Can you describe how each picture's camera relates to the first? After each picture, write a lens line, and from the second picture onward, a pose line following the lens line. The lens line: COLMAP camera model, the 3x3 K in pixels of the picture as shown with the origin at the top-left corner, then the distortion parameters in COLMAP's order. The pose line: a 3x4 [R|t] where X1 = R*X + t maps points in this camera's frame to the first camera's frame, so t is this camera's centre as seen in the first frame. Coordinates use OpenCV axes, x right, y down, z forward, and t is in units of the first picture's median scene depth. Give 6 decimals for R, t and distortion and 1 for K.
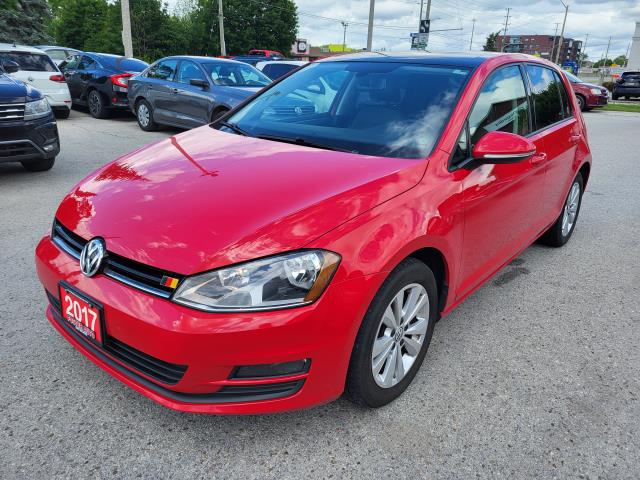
lens RADIAL K [[494.7, 0, 320.0], [0, 494.7, 240.0], [0, 0, 1]] dist [0.075150, -0.000066]
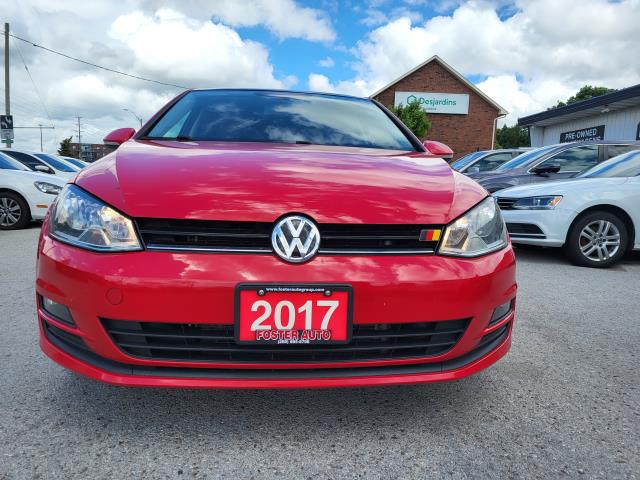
lens RADIAL K [[496.5, 0, 320.0], [0, 496.5, 240.0], [0, 0, 1]] dist [0.071981, -0.068063]
pose [[0.687939, -0.084808, 0.720797, -0.962696], [0.231636, 0.966865, -0.107316, 0.125740], [-0.687812, 0.240789, 0.684789, 0.449344]]
